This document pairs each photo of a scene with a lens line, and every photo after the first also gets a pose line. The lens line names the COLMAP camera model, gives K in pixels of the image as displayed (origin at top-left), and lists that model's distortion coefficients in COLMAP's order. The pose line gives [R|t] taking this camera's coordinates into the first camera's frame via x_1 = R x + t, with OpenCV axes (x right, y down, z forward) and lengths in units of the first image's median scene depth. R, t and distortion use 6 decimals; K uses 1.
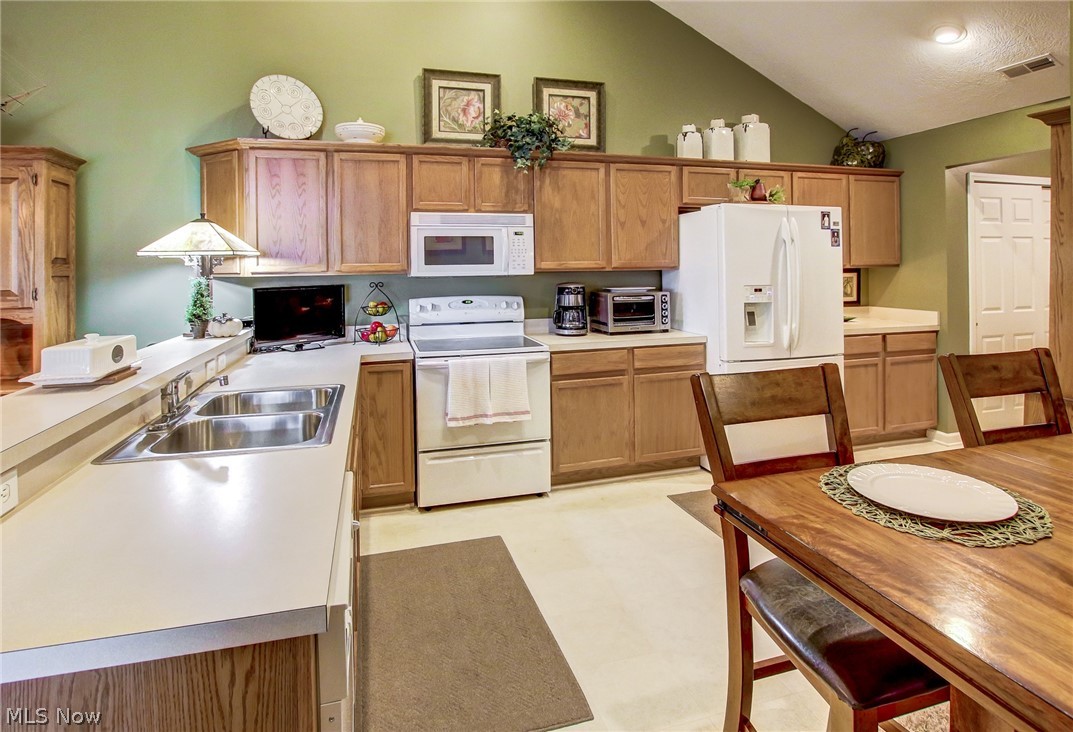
lens RADIAL K [[592.4, 0, 488.1], [0, 592.4, 258.2], [0, 0, 1]] dist [-0.037468, -0.000659]
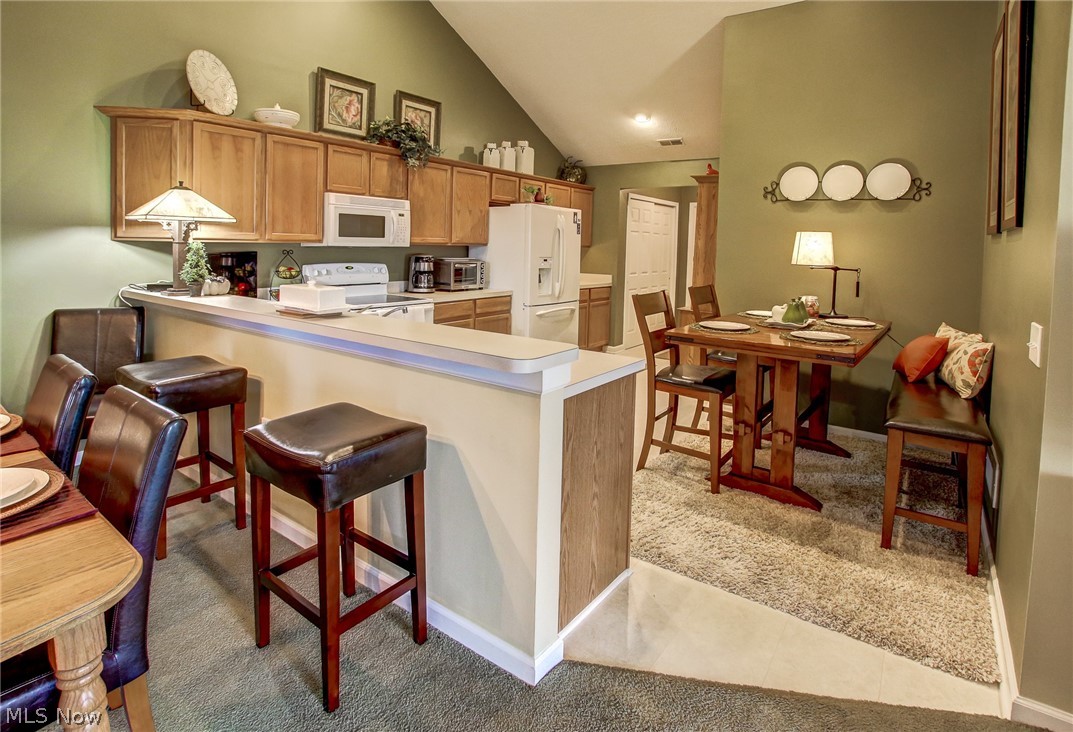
lens RADIAL K [[568.6, 0, 572.7], [0, 568.6, 265.0], [0, 0, 1]] dist [-0.026522, 0.000881]
pose [[0.750222, 0.003336, 0.661178, -0.455764], [-0.036626, 0.998662, 0.036520, 0.008462], [-0.660171, -0.051614, 0.749340, -0.175922]]
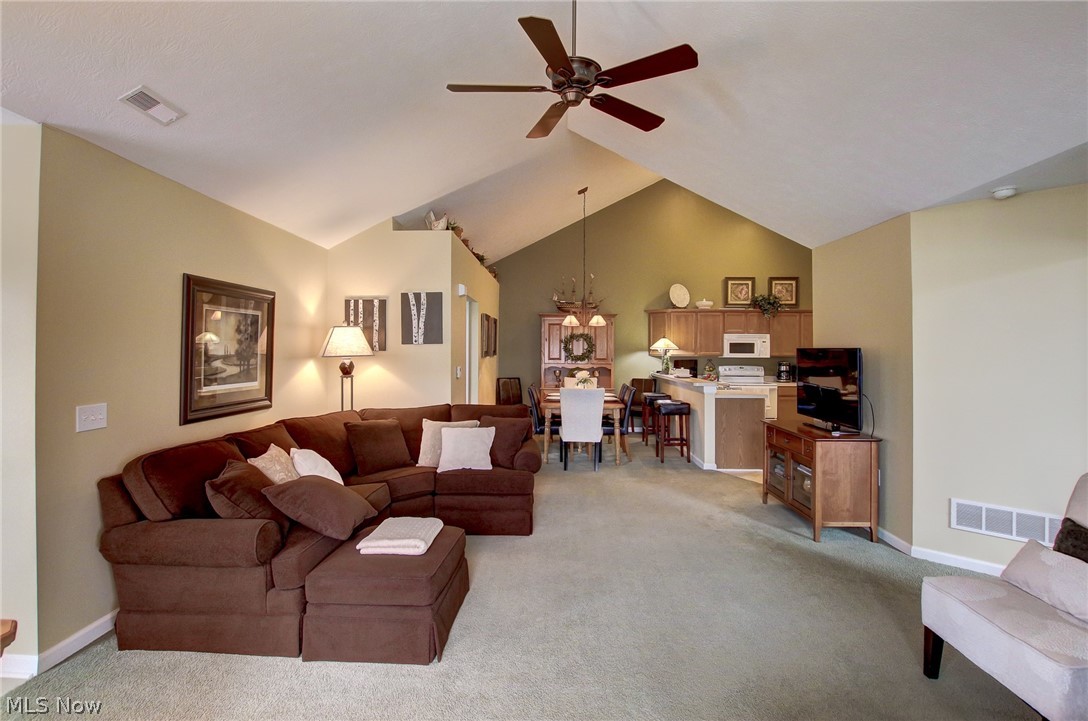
lens RADIAL K [[493.7, 0, 560.4], [0, 493.7, 342.3], [0, 0, 1]] dist [-0.062024, 0.000389]
pose [[0.970758, 0.014806, -0.239603, -0.285799], [-0.015925, 0.999869, -0.002736, -0.017803], [0.239531, 0.006471, 0.970867, -1.224345]]
